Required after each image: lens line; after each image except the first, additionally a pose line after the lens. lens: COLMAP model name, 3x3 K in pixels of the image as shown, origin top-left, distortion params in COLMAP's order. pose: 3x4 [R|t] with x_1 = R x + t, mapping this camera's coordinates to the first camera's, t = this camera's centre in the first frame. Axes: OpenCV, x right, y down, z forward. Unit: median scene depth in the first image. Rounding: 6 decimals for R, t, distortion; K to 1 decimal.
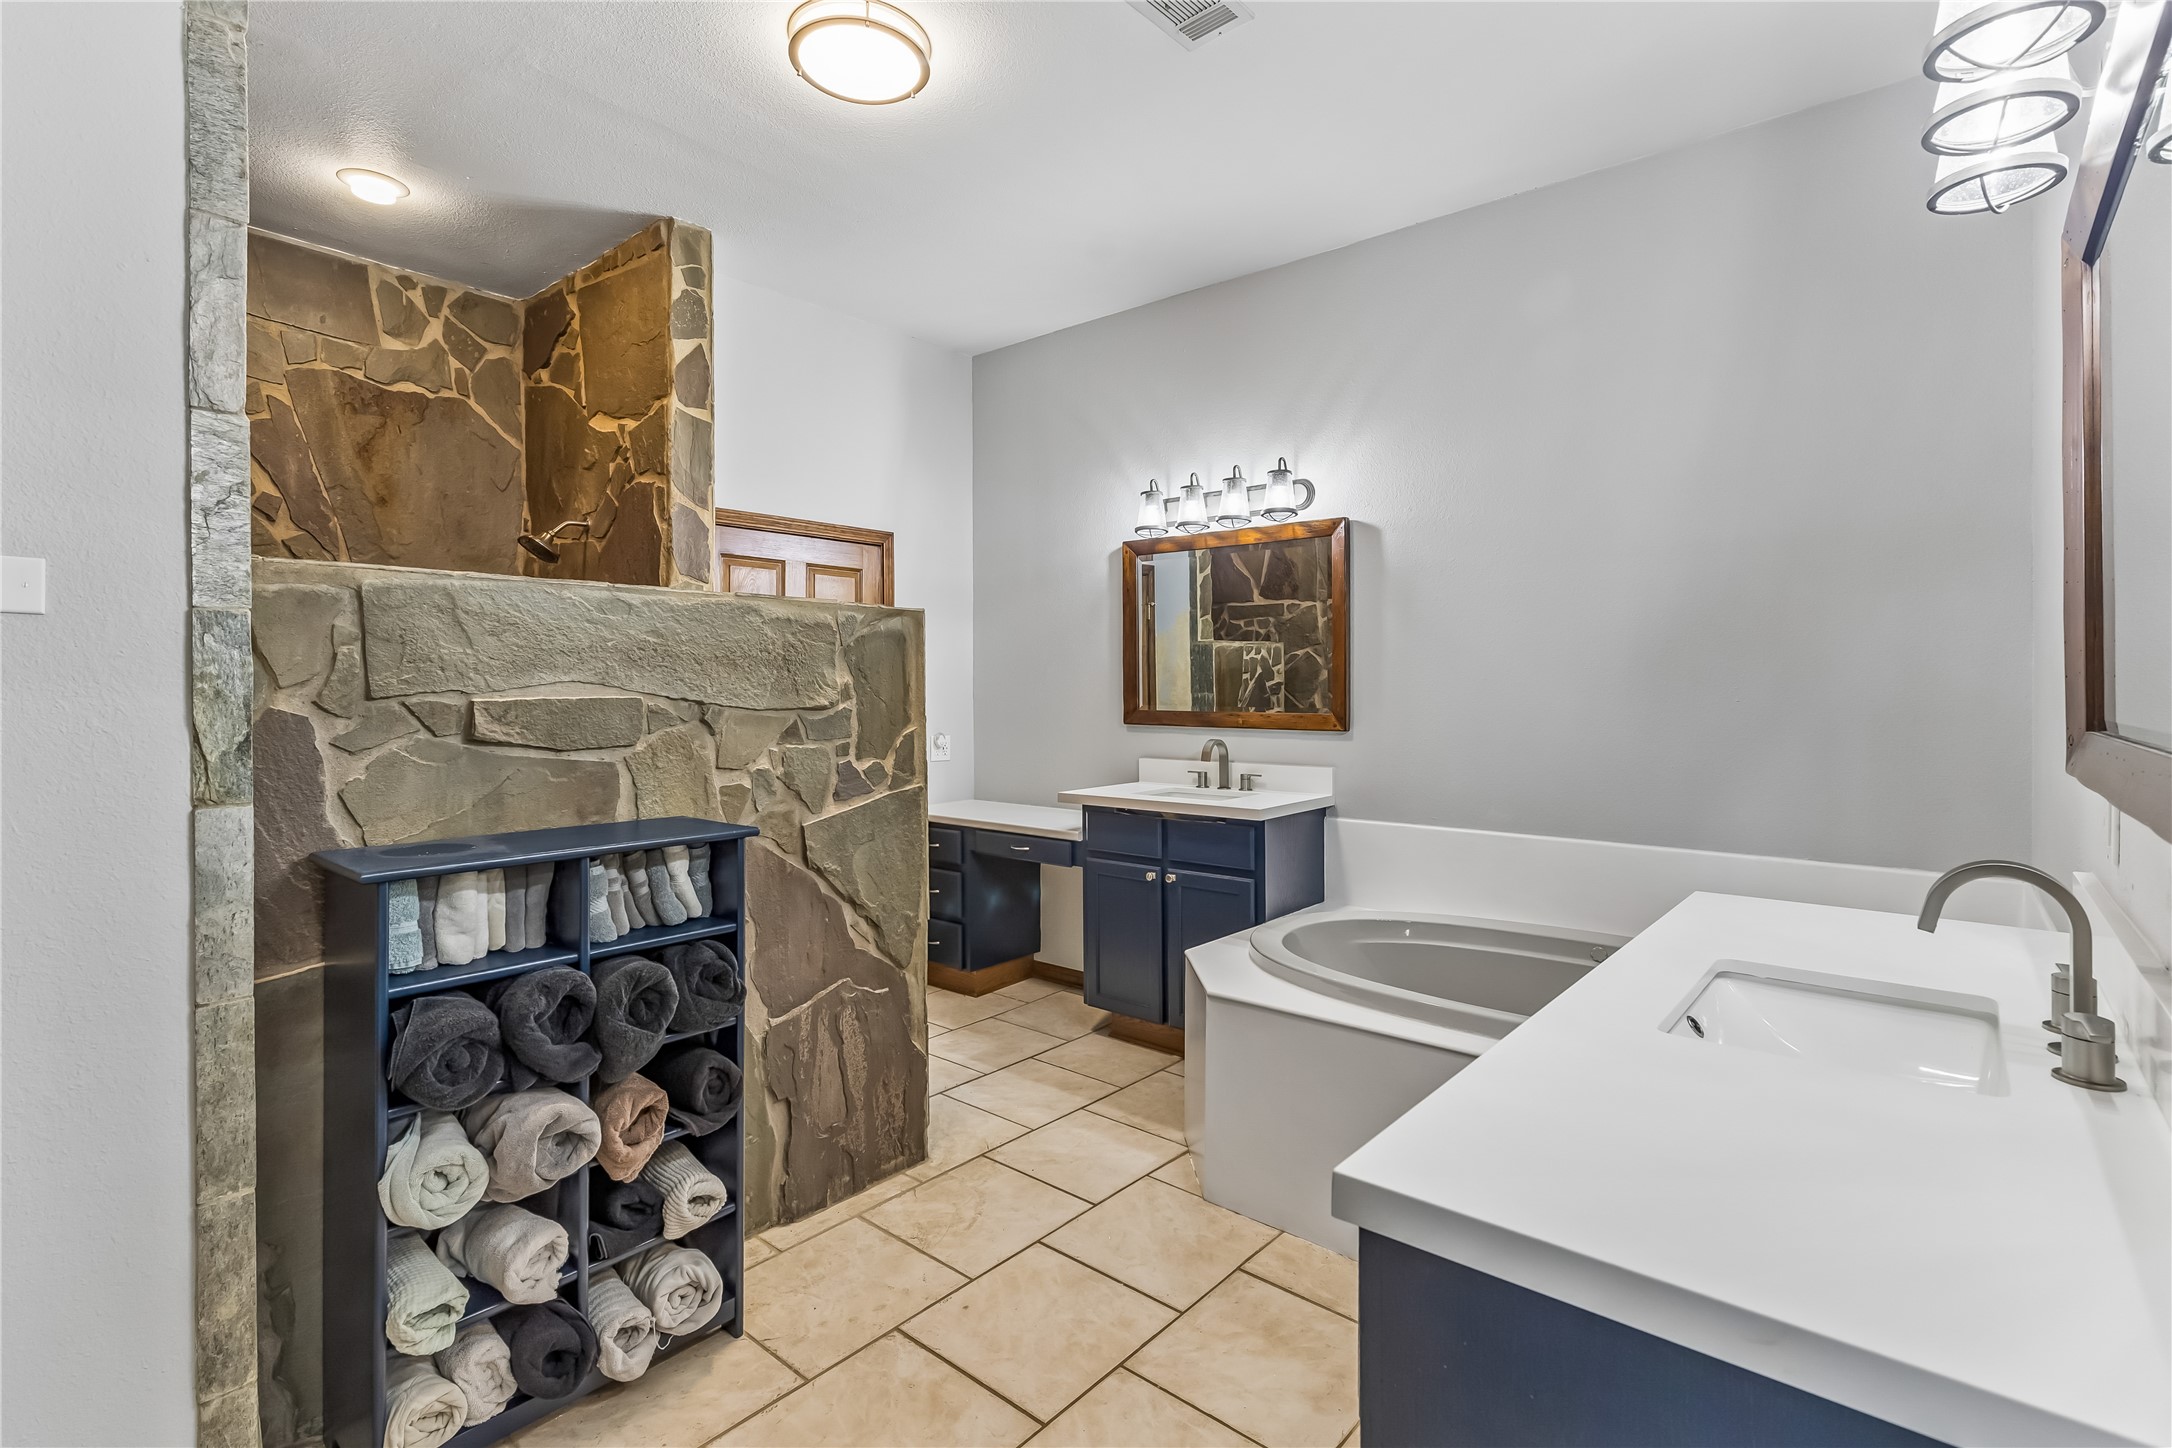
lens RADIAL K [[996.4, 0, 1096.5], [0, 996.4, 708.3], [0, 0, 1]] dist [0.002015, 0.000226]
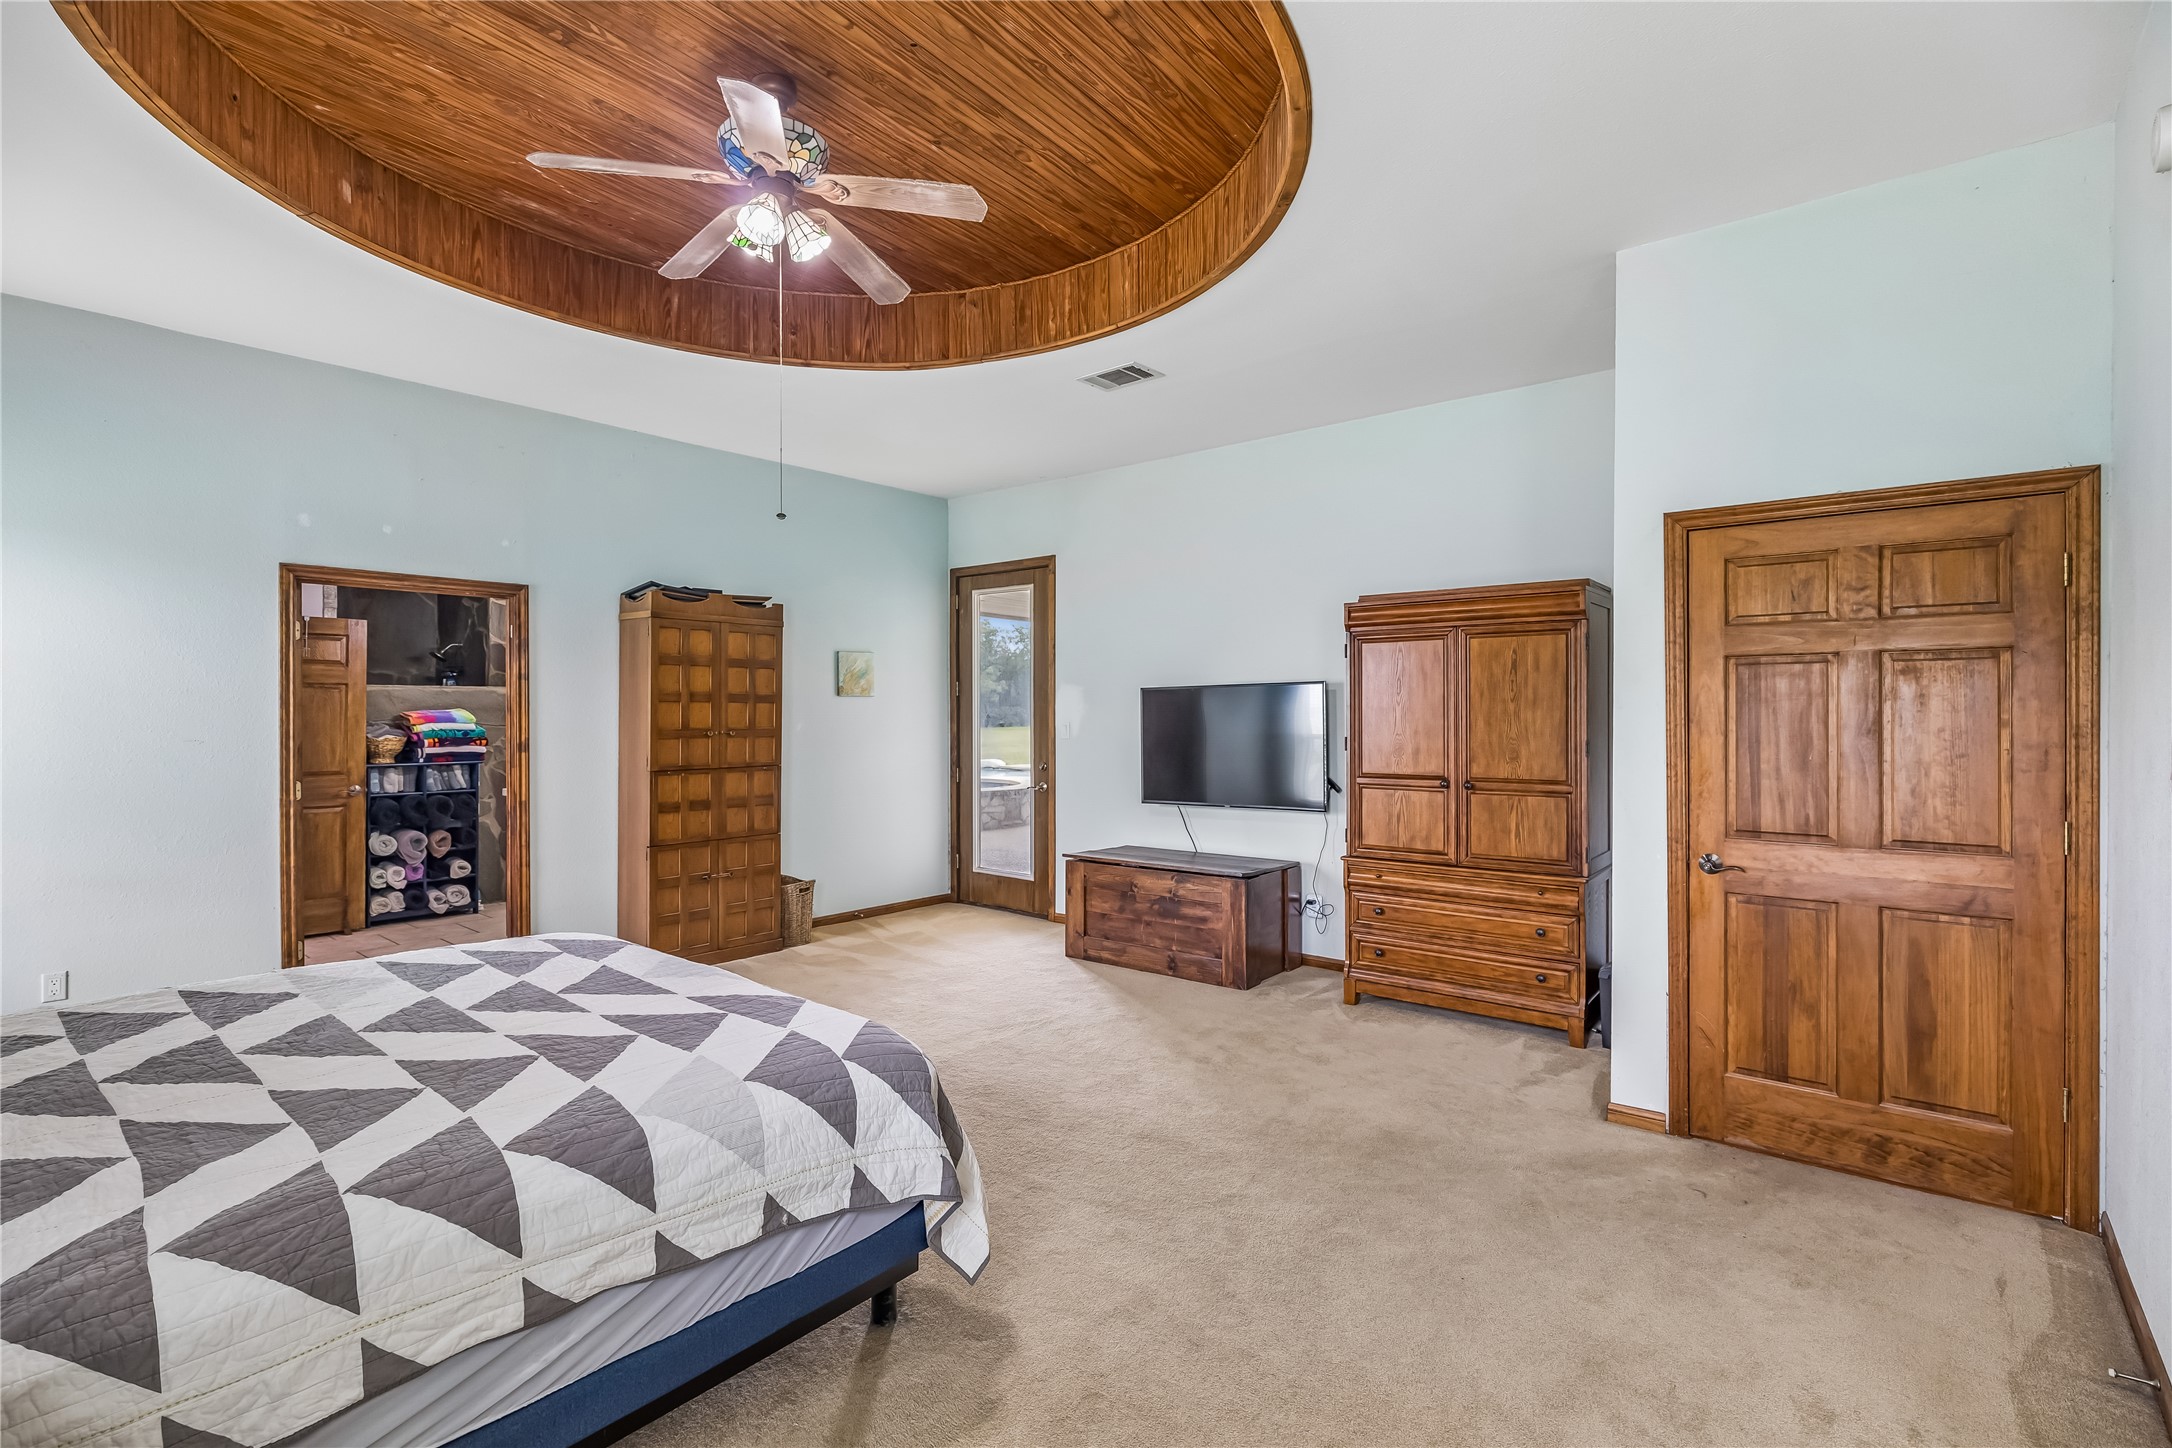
lens RADIAL K [[975.3, 0, 1086.0], [0, 975.3, 724.0], [0, 0, 1]] dist [0.000379, -0.000004]
pose [[0.999901, 0.002945, 0.013782, 1.774027], [-0.002888, 0.999987, -0.004122, 0.004787], [-0.013794, 0.004081, 0.999897, -2.489780]]
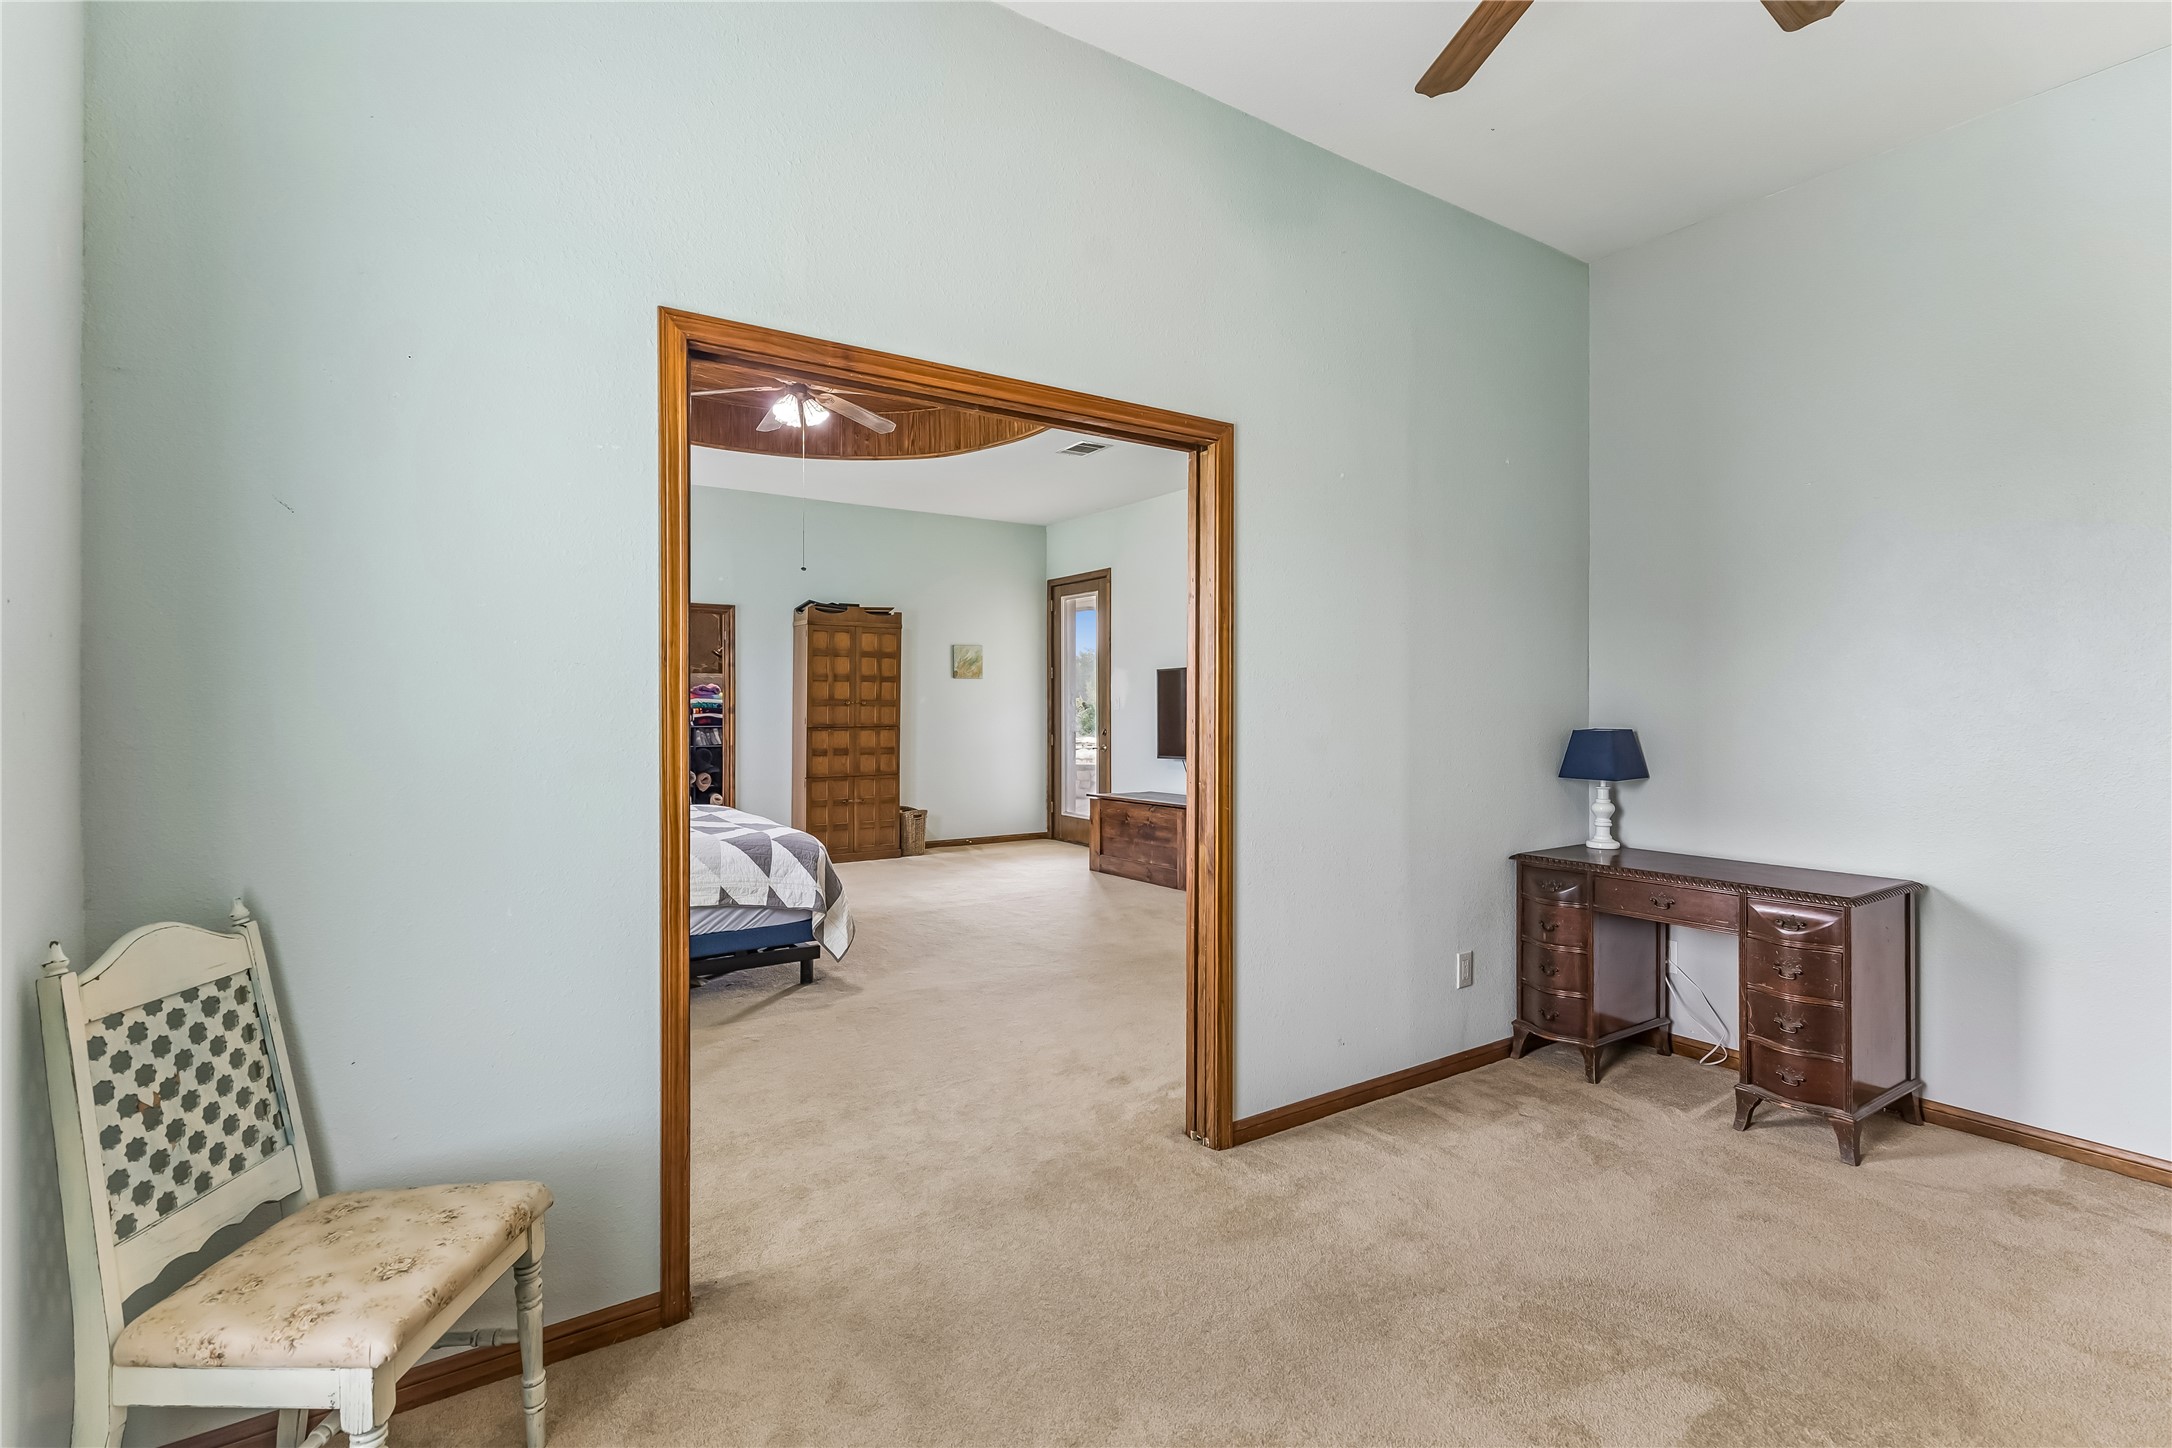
lens RADIAL K [[996.4, 0, 1096.5], [0, 996.4, 708.3], [0, 0, 1]] dist [0.002015, 0.000226]
pose [[0.963527, 0.003894, -0.267583, 2.858801], [-0.008024, 0.999865, -0.014342, 0.098802], [0.267491, 0.015966, 0.963428, -3.420927]]
